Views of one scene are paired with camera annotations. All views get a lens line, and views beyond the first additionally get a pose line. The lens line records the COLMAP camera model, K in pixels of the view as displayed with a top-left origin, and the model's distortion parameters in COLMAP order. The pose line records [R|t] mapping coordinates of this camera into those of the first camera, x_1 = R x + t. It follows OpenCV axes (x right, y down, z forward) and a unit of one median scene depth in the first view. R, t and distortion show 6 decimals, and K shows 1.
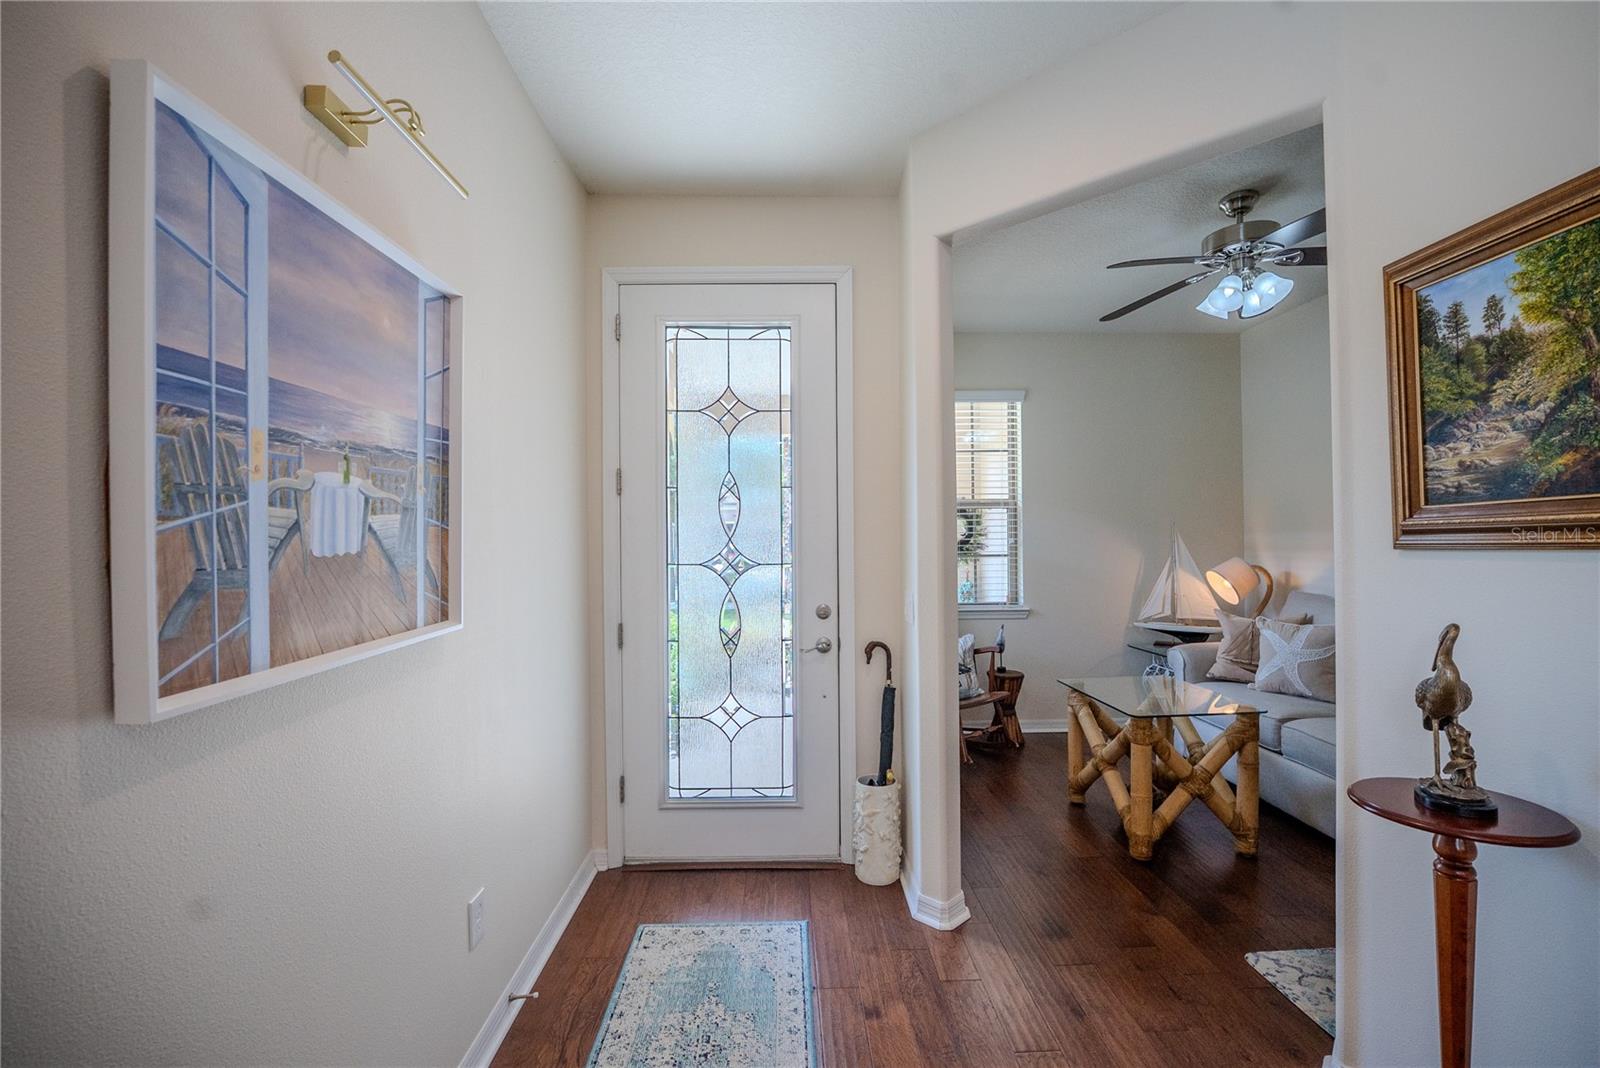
lens RADIAL K [[665.7, 0, 796.4], [0, 665.7, 537.8], [0, 0, 1]] dist [-0.025112, -0.000165]
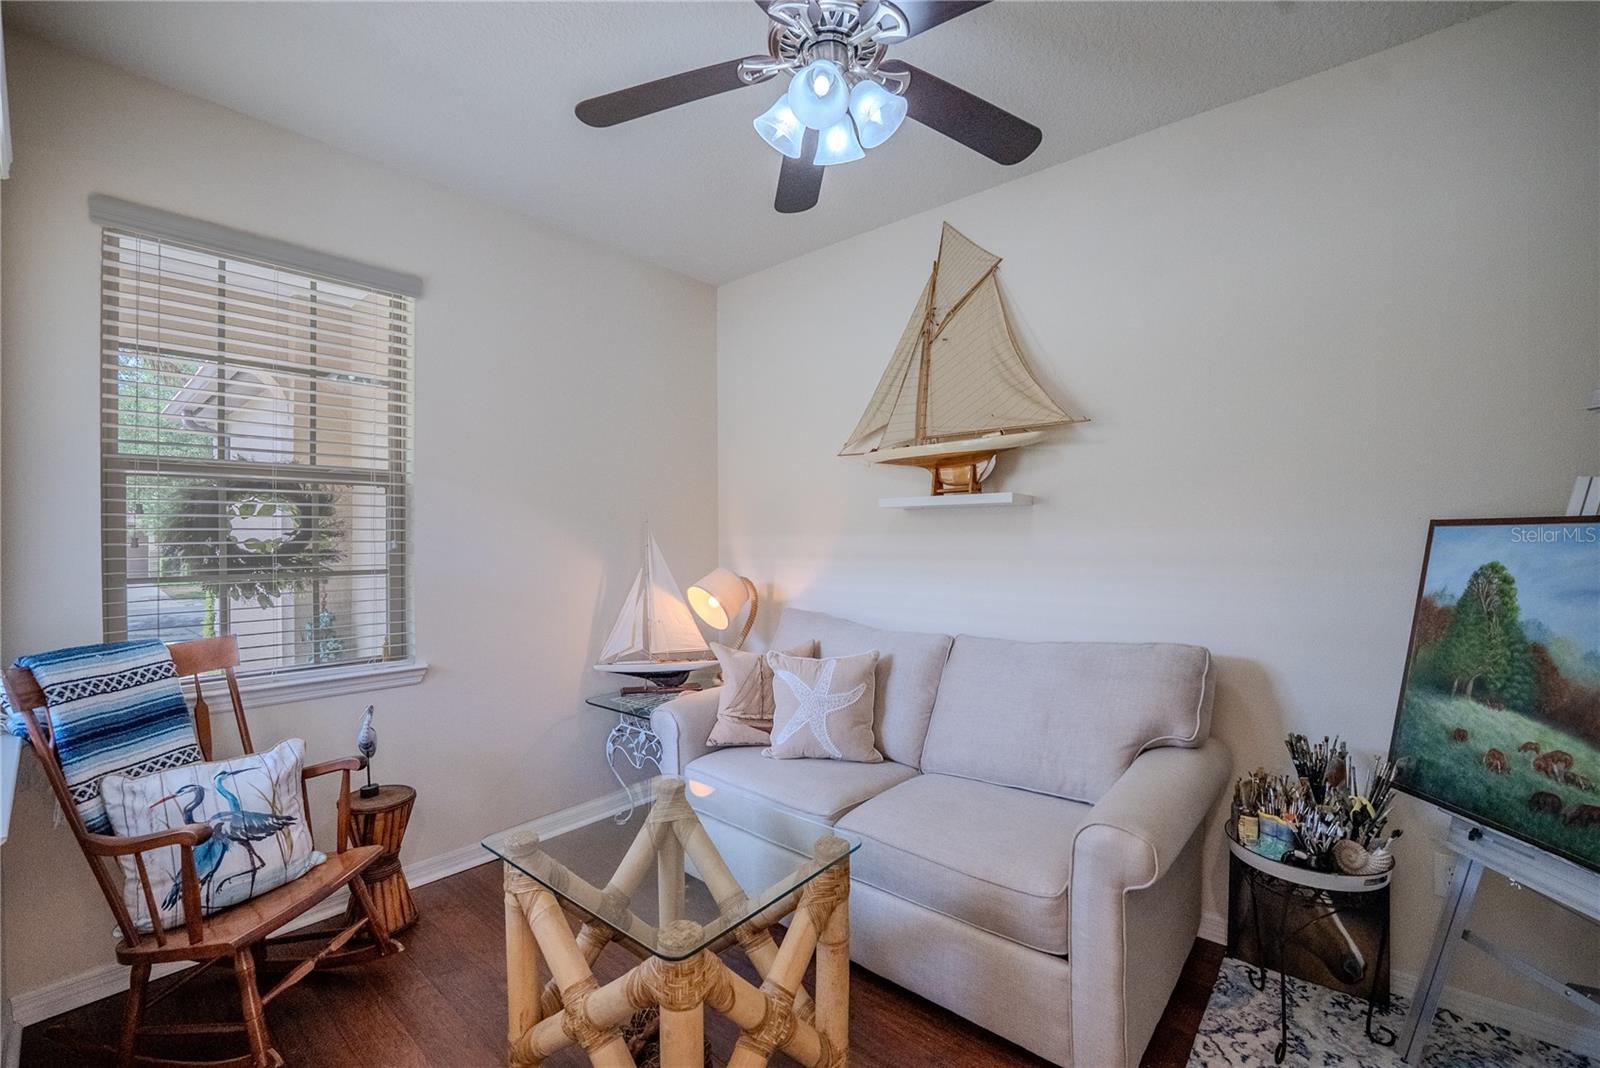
lens RADIAL K [[665.7, 0, 796.4], [0, 665.7, 537.8], [0, 0, 1]] dist [-0.025112, -0.000165]
pose [[0.674468, 0.008024, 0.738260, 0.155623], [-0.003802, 0.999965, -0.007396, 0.001308], [-0.738294, 0.002182, 0.674475, 0.409721]]
